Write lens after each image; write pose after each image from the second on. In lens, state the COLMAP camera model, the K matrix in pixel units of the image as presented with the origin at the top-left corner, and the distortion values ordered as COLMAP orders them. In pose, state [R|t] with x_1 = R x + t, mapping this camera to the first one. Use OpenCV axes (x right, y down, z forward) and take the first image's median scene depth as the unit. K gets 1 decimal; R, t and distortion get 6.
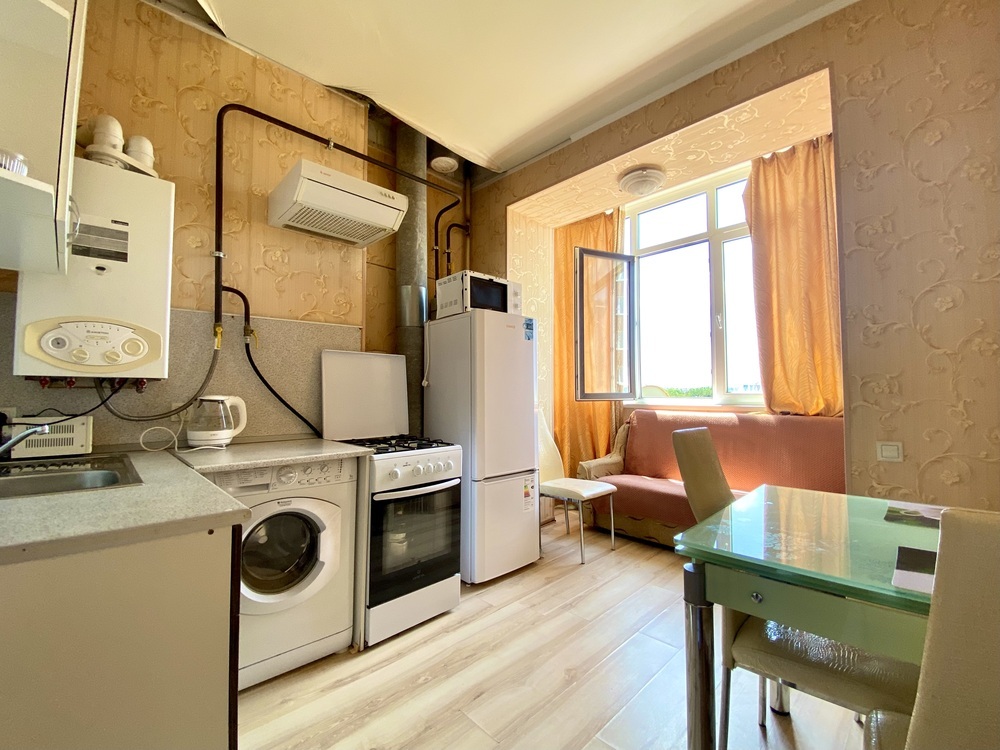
lens RADIAL K [[420.2, 0, 501.3], [0, 420.2, 371.6], [0, 0, 1]] dist [-0.025013, -0.002023]
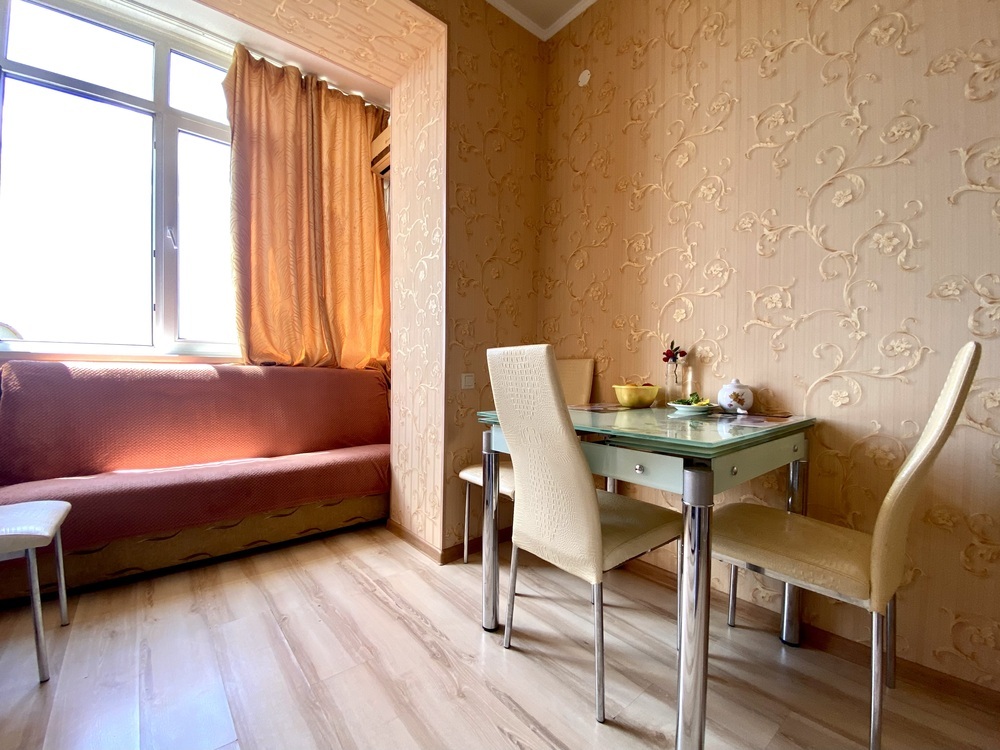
lens RADIAL K [[420.2, 0, 499.2], [0, 420.2, 381.7], [0, 0, 1]] dist [-0.025013, -0.002023]
pose [[0.069994, -0.020679, 0.997333, -0.165686], [-0.060872, 0.997833, 0.024962, 0.084112], [-0.995688, -0.062457, 0.068584, 0.438978]]
